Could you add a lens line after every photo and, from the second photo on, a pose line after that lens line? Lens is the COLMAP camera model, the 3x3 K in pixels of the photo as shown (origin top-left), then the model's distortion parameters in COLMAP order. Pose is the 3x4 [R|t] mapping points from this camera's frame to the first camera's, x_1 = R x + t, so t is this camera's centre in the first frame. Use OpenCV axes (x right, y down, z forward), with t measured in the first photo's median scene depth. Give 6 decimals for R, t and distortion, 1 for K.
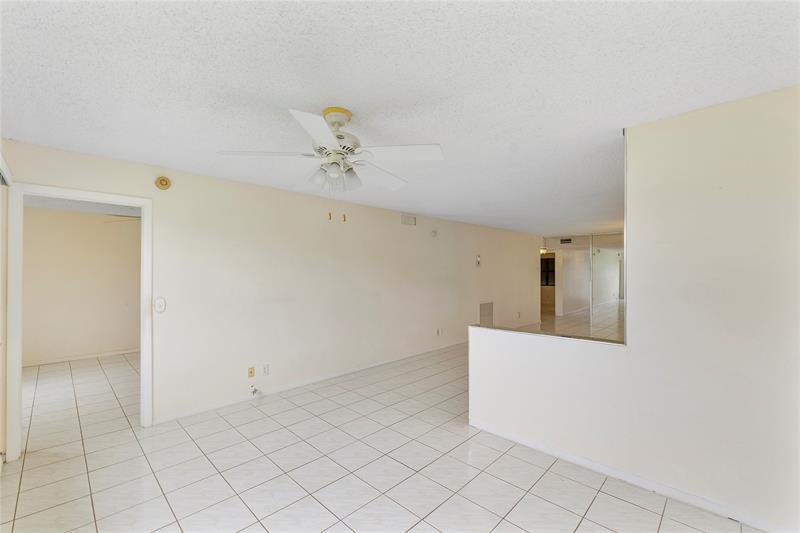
lens RADIAL K [[338.2, 0, 400.0], [0, 338.2, 266.5], [0, 0, 1]] dist [-0.004203, -0.000206]
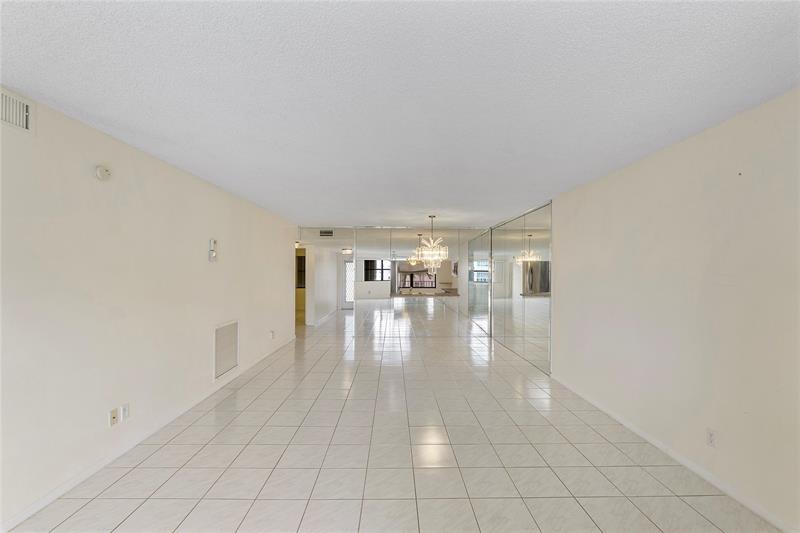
lens RADIAL K [[338.2, 0, 400.0], [0, 338.2, 266.5], [0, 0, 1]] dist [-0.004203, -0.000206]
pose [[0.719260, 0.004470, 0.694727, 0.046660], [-0.006392, 0.999980, 0.000184, 0.003197], [-0.694711, -0.004573, 0.719274, 0.271764]]
